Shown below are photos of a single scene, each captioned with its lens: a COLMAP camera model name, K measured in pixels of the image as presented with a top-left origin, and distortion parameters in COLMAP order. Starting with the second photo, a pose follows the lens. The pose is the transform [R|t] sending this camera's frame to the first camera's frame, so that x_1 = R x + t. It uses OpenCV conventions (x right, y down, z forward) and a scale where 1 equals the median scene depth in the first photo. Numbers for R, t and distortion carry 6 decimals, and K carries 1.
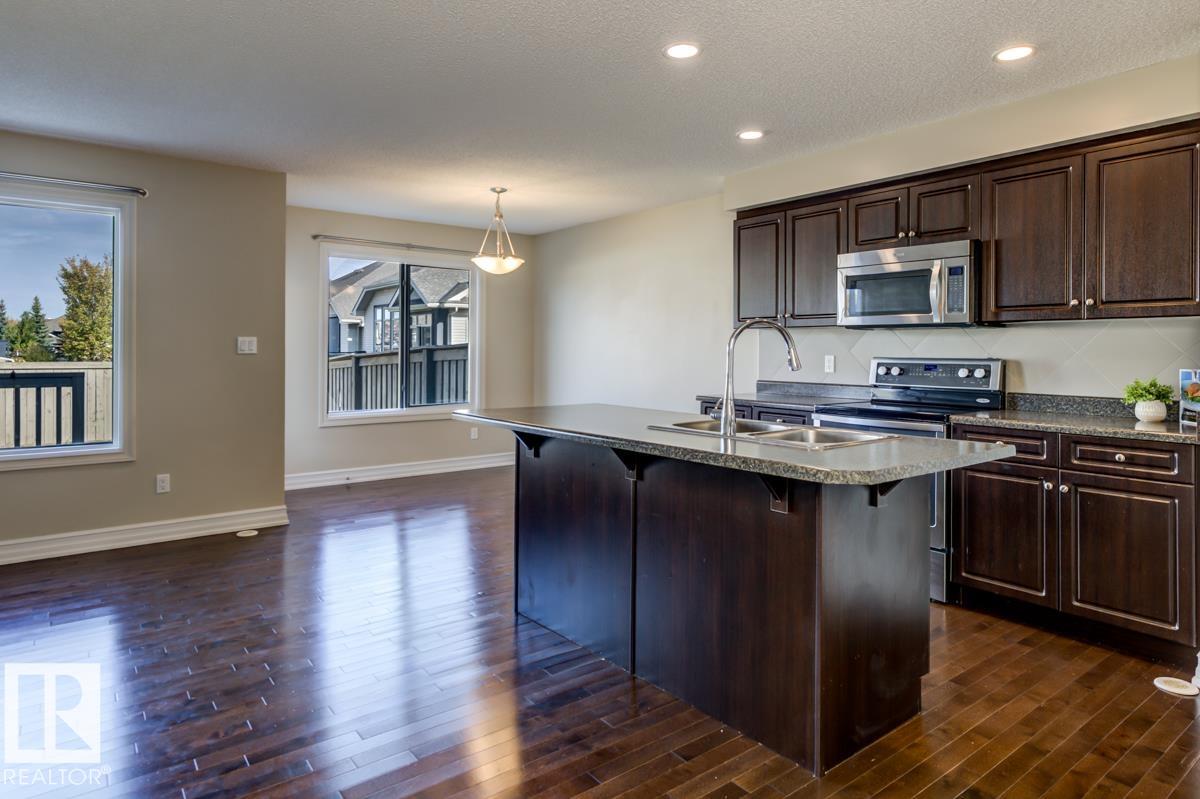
lens RADIAL K [[726.3, 0, 603.0], [0, 726.3, 349.4], [0, 0, 1]] dist [0.011768, -0.004944]
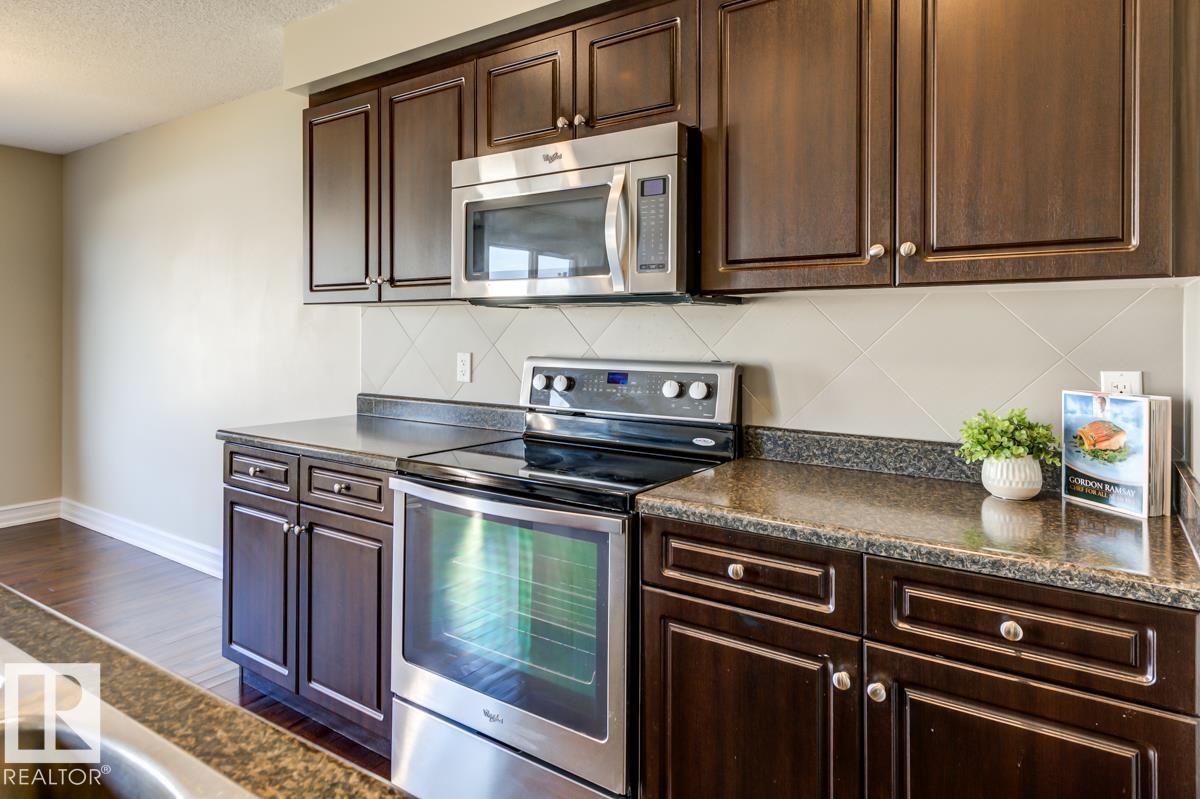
lens RADIAL K [[726.3, 0, 572.5], [0, 726.3, 333.9], [0, 0, 1]] dist [0.011768, -0.004944]
pose [[0.956408, -0.000364, 0.292032, 0.273609], [-0.000712, 0.999993, 0.003578, -0.010052], [-0.292031, -0.003630, 0.956402, 0.517576]]
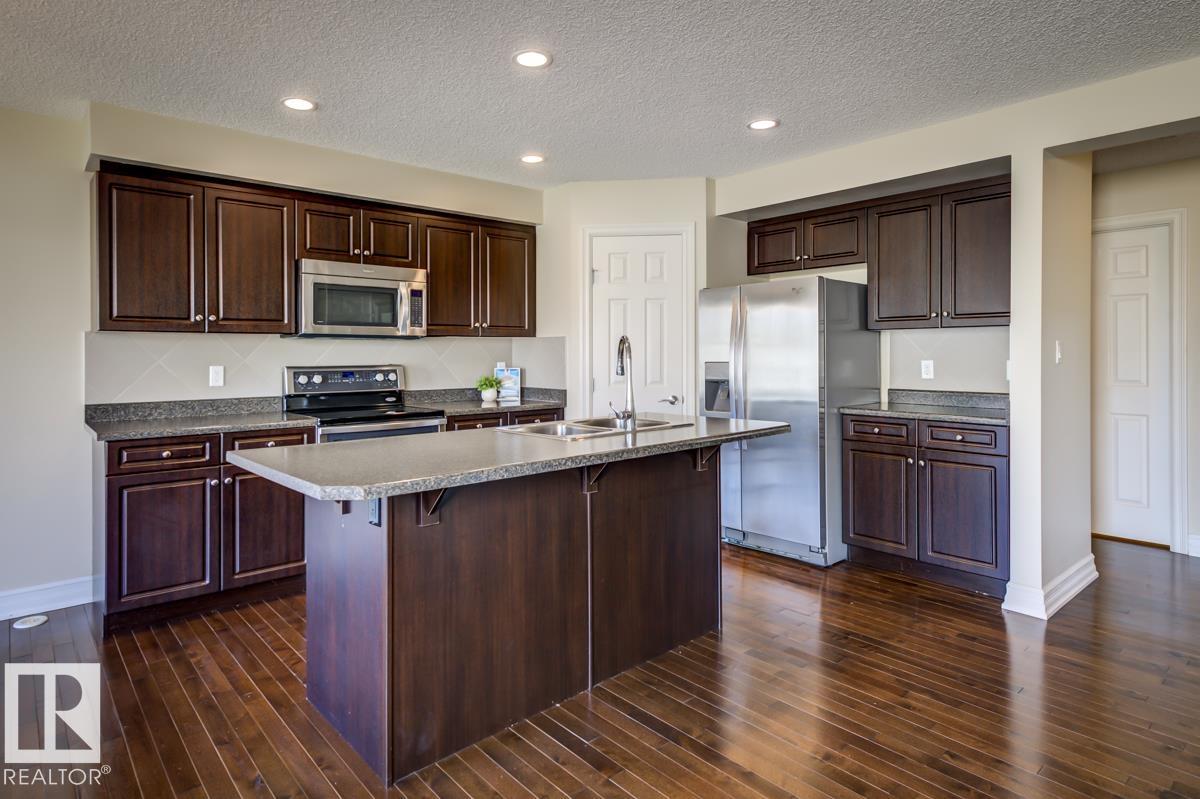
lens RADIAL K [[651.3, 0, 546.2], [0, 651.3, 358.0], [0, 0, 1]] dist [0.003305, 0.002044]
pose [[-0.033694, -0.005637, 0.999416, -0.575606], [0.008848, 0.999943, 0.005939, -0.003131], [-0.999393, 0.009043, -0.033642, 0.767499]]
